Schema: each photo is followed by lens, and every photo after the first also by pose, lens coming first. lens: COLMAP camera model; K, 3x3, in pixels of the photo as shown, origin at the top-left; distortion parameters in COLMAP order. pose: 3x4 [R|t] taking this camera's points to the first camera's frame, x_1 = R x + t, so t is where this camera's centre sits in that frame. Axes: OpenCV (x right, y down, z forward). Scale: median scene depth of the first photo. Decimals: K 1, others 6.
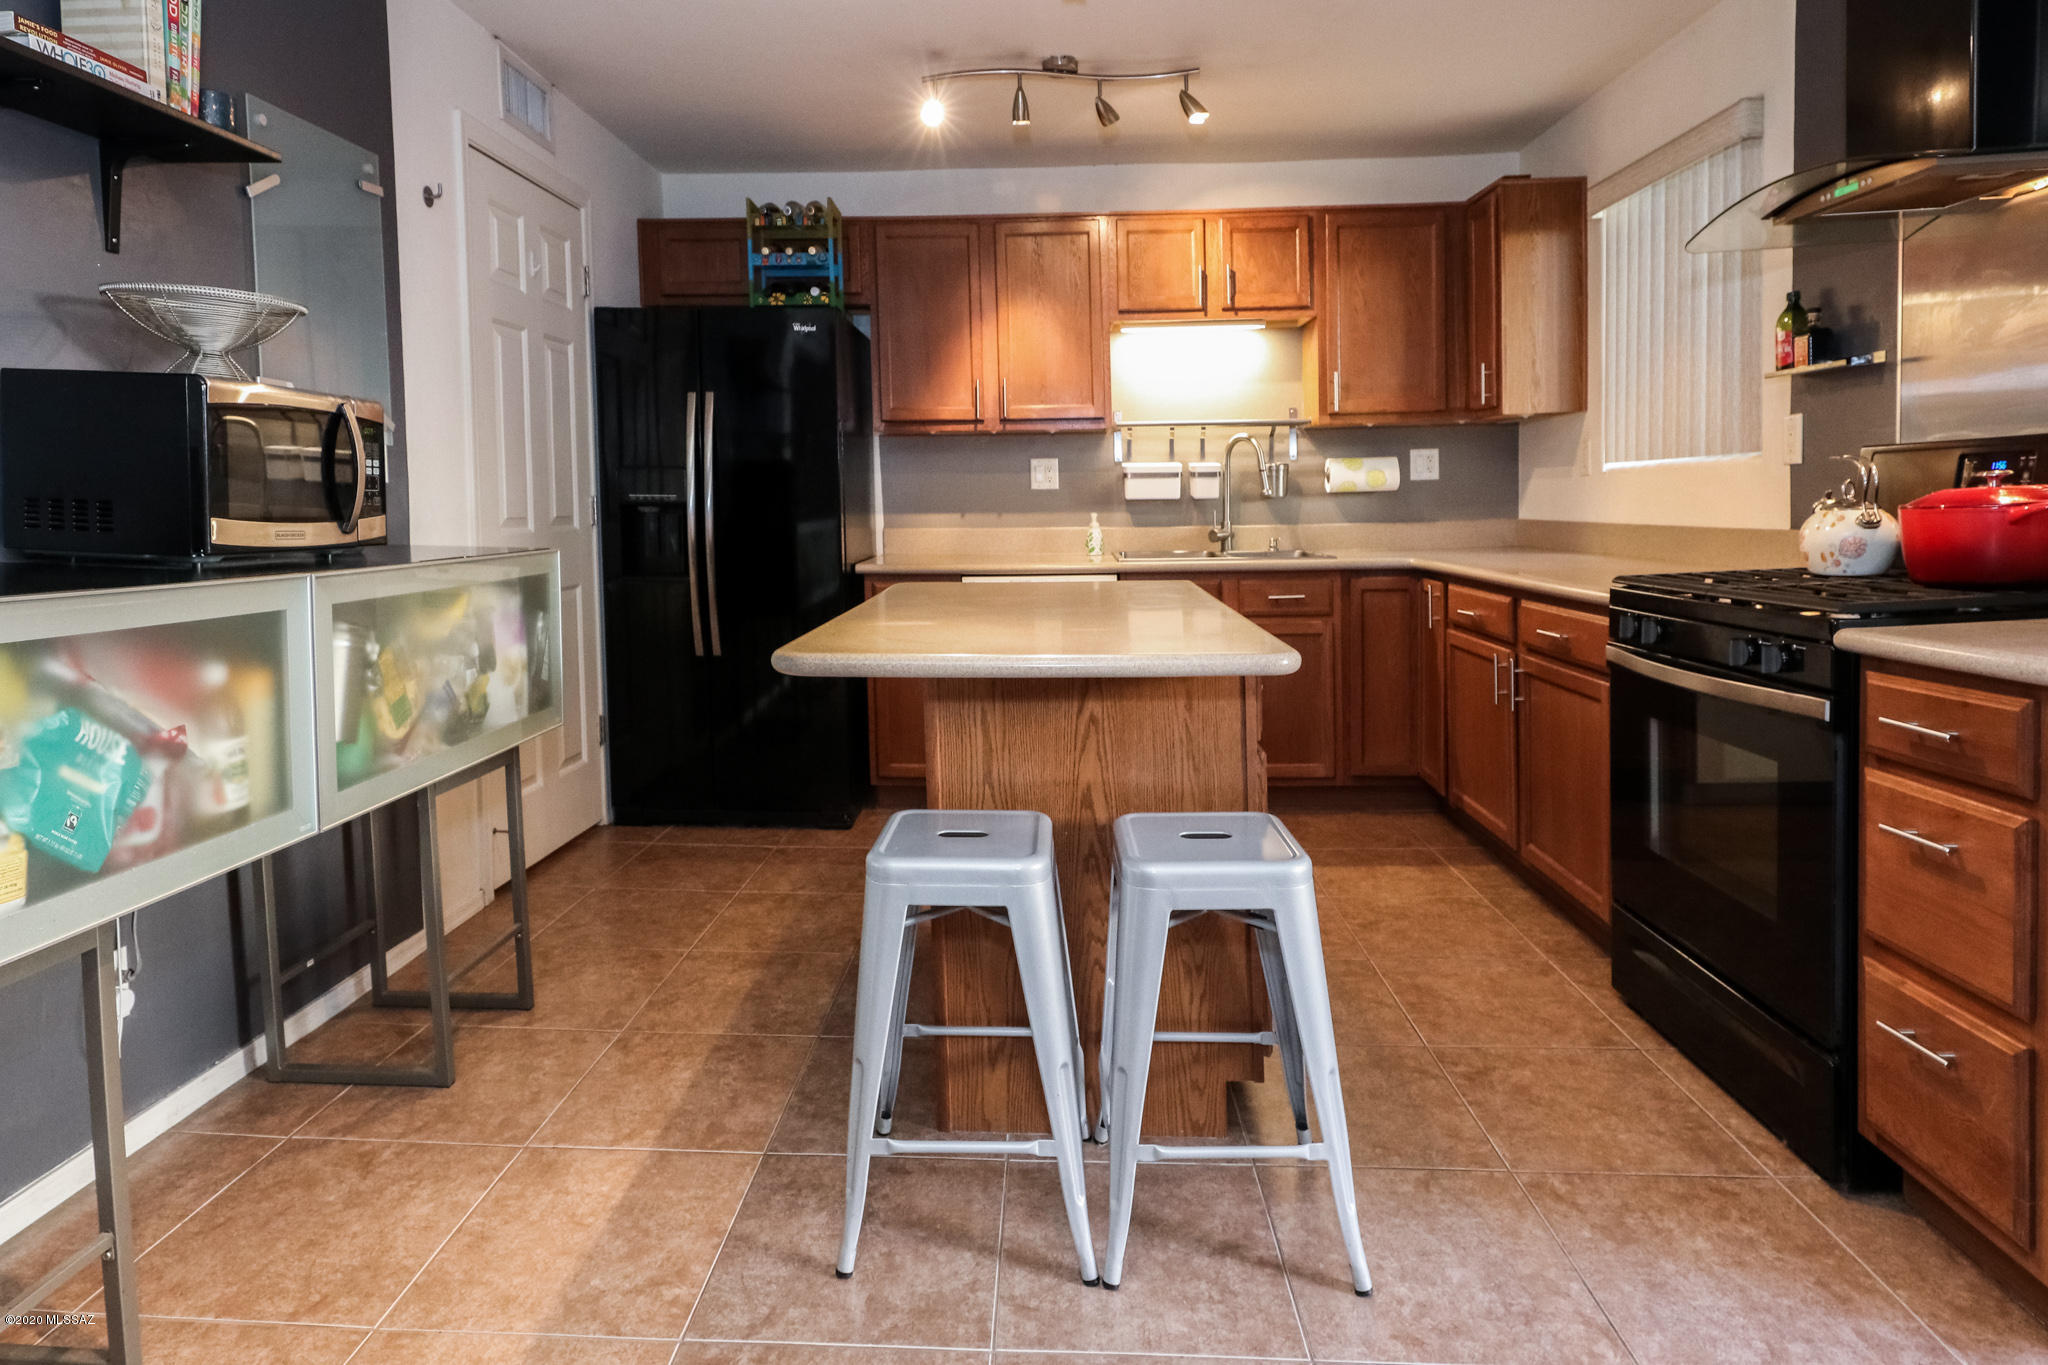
lens RADIAL K [[1044.0, 0, 1023.6], [0, 1044.0, 597.1], [0, 0, 1]] dist [0.006455, 0.000157]
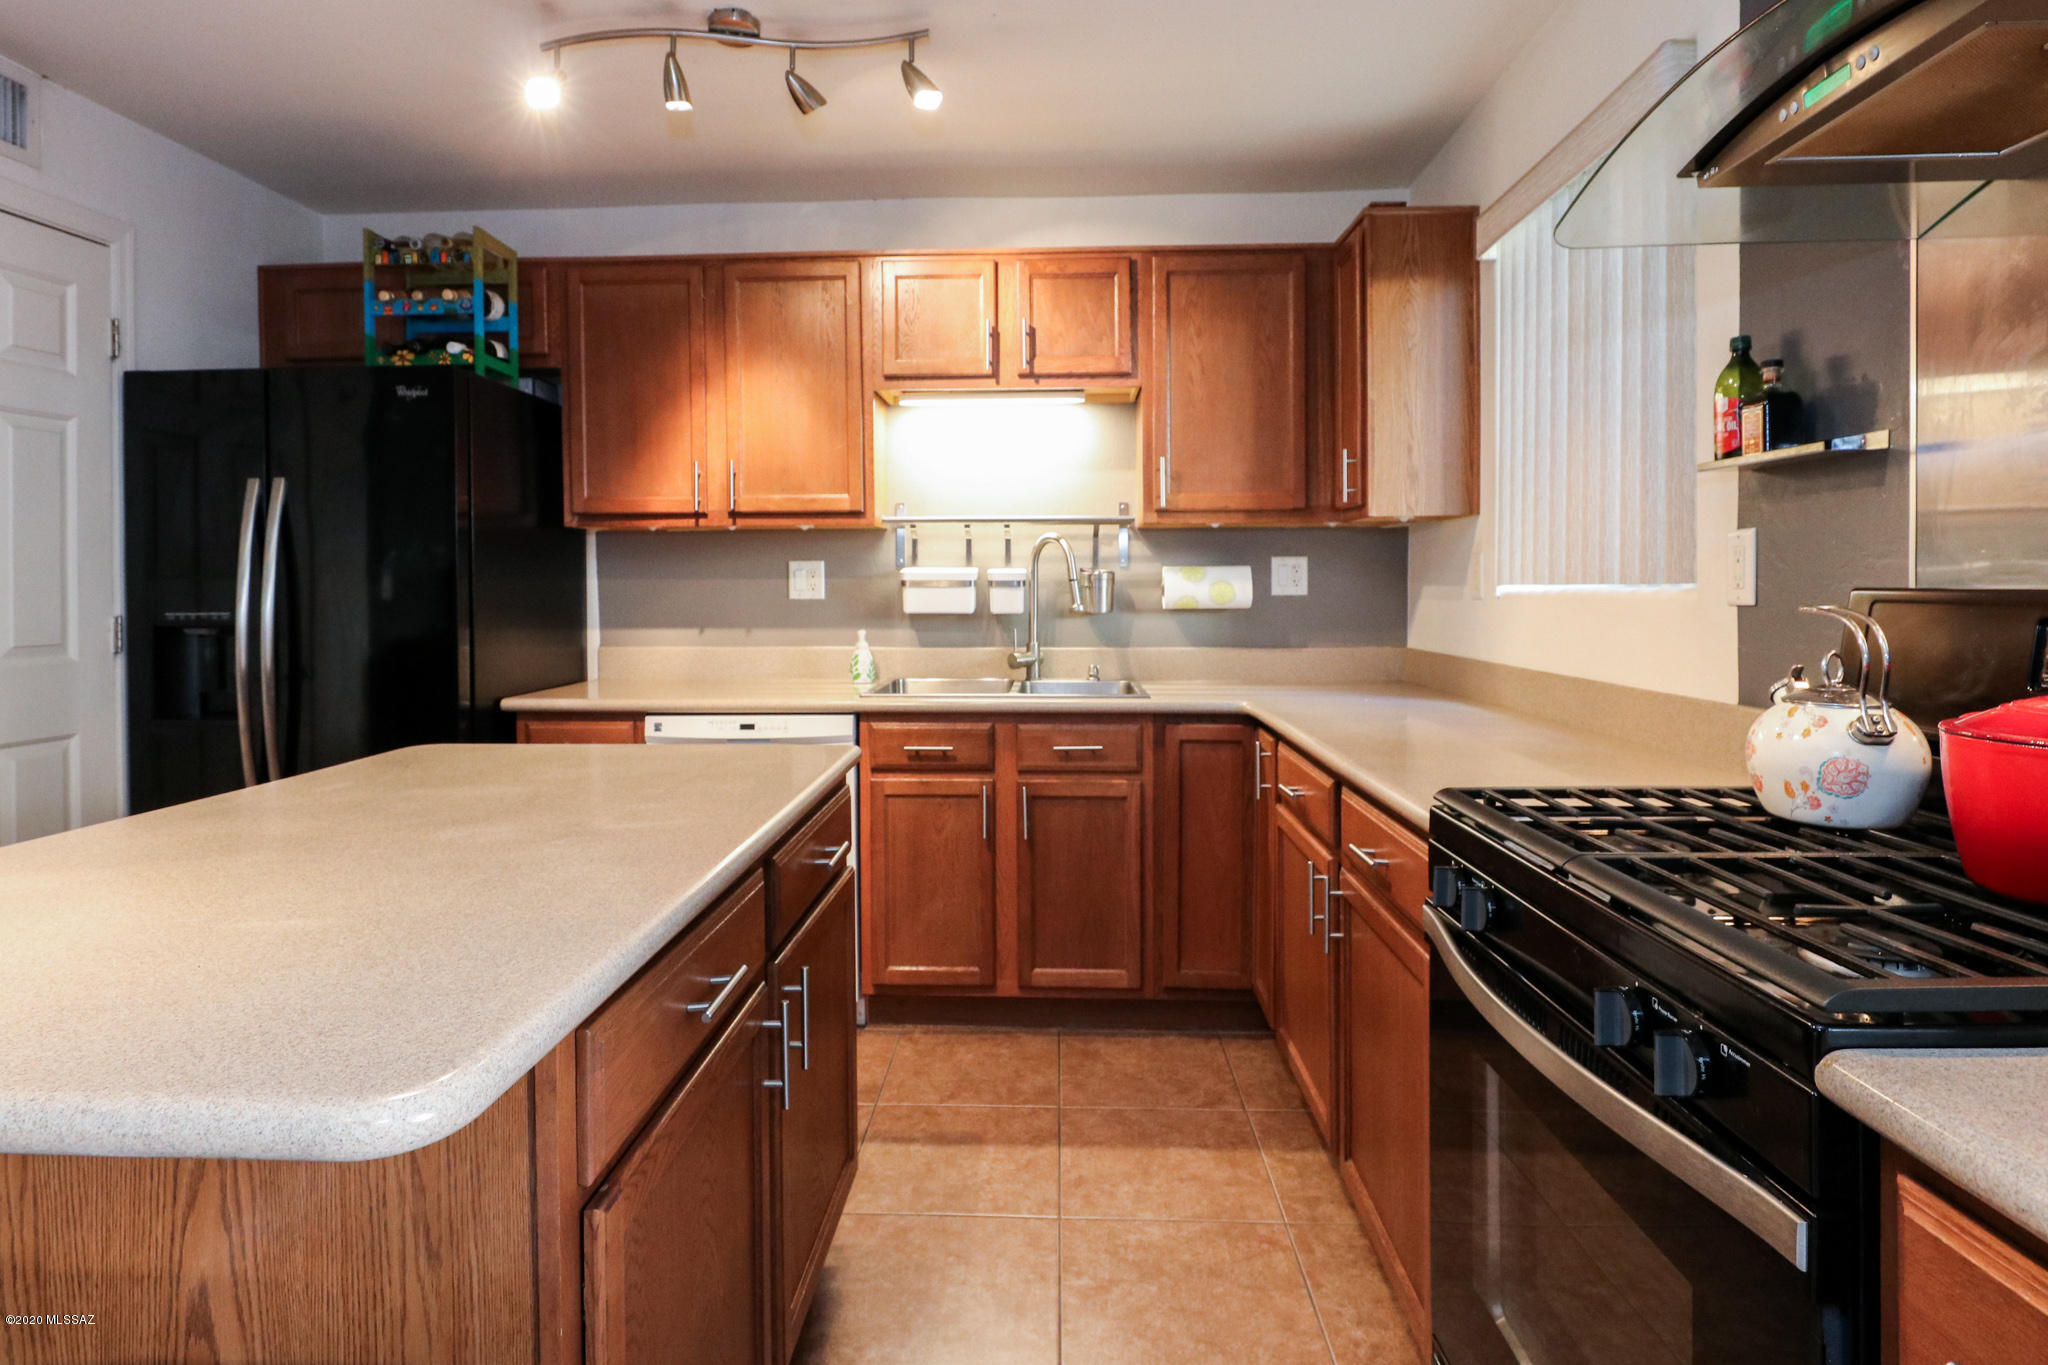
lens RADIAL K [[1007.1, 0, 969.3], [0, 1007.1, 665.4], [0, 0, 1]] dist [-0.046239, 0.000674]
pose [[0.999017, 0.018534, -0.040279, 0.201723], [-0.019021, 0.999750, -0.011742, -0.052597], [0.040051, 0.012497, 0.999119, 0.269632]]
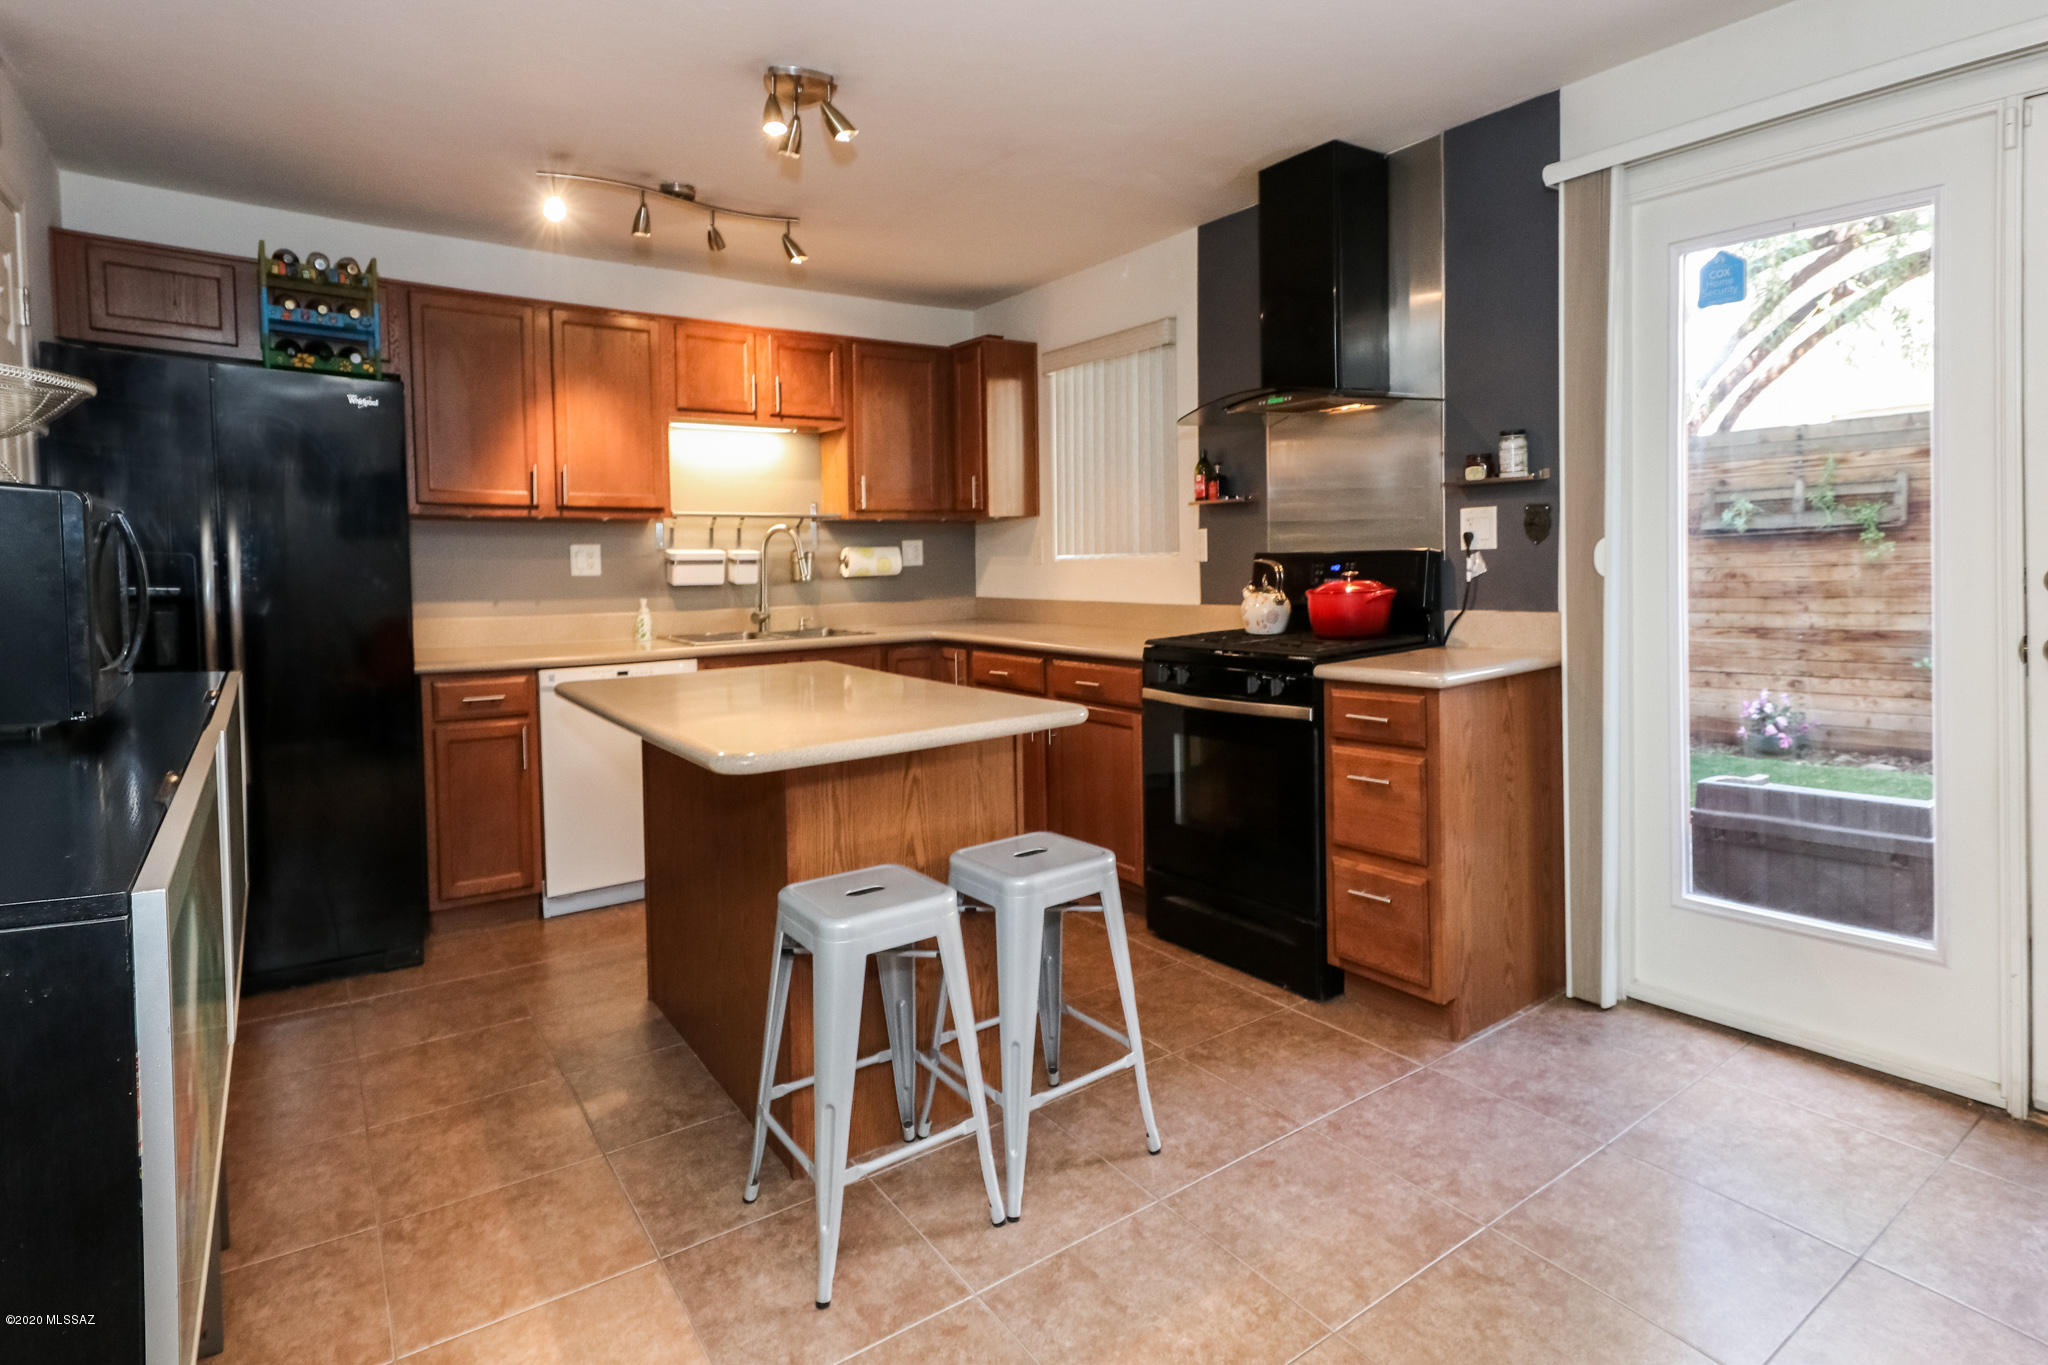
lens RADIAL K [[1026.7, 0, 1047.5], [0, 1026.7, 603.8], [0, 0, 1]] dist [-0.002165, -0.000149]
pose [[0.777305, -0.026015, 0.628585, -0.284671], [0.062781, 0.997365, -0.036357, -0.017382], [-0.625983, 0.067723, 0.776890, -0.018867]]
